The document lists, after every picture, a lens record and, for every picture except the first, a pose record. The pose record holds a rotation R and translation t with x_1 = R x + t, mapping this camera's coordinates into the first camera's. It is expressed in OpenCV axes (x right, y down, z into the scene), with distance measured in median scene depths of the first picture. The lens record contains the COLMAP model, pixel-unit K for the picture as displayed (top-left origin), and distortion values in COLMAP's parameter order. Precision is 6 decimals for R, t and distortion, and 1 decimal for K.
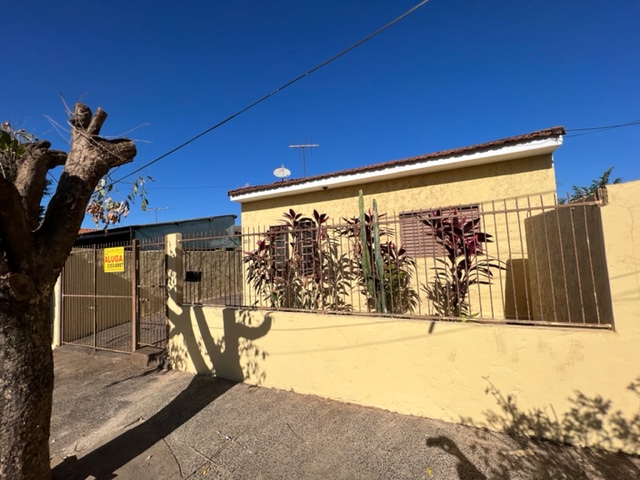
lens RADIAL K [[258.1, 0, 318.1], [0, 258.1, 240.8], [0, 0, 1]] dist [-0.002230, 0.000295]
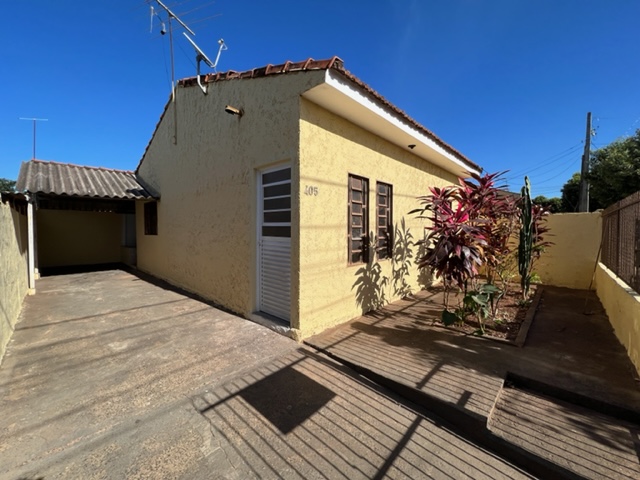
lens RADIAL K [[258.1, 0, 318.7], [0, 258.1, 238.7], [0, 0, 1]] dist [-0.002230, 0.000295]
pose [[0.323546, 0.016330, 0.946072, -1.243181], [-0.074016, 0.997224, 0.008100, 0.144596], [-0.943313, -0.072645, 0.323856, 1.500809]]
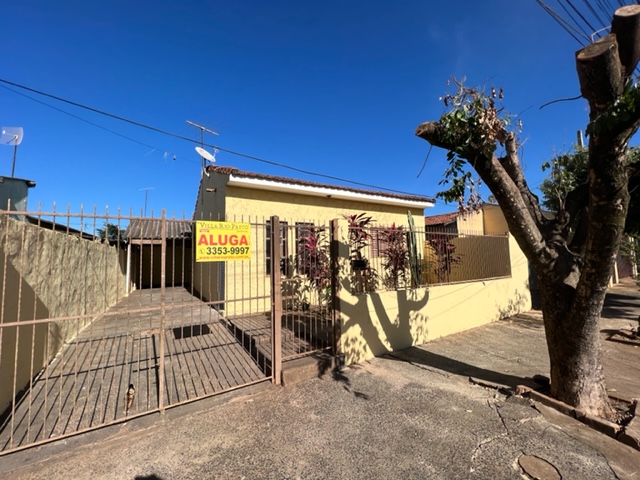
lens RADIAL K [[258.0, 0, 320.0], [0, 258.0, 238.0], [0, 0, 1]] dist [-0.000509, -0.000711]
pose [[0.568980, 0.098354, 0.816448, -1.412402], [-0.053783, 0.995147, -0.082400, 0.125696], [-0.820591, 0.002973, 0.571509, 0.552973]]
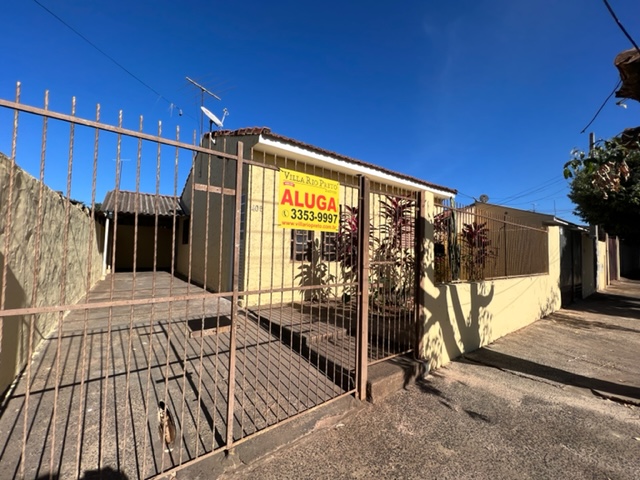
lens RADIAL K [[258.1, 0, 319.6], [0, 258.1, 239.3], [0, 0, 1]] dist [-0.002230, 0.000295]
pose [[0.482721, 0.100591, 0.869978, -1.399736], [-0.101689, 0.993100, -0.058404, 0.190840], [-0.869850, -0.060274, 0.489620, 0.930474]]
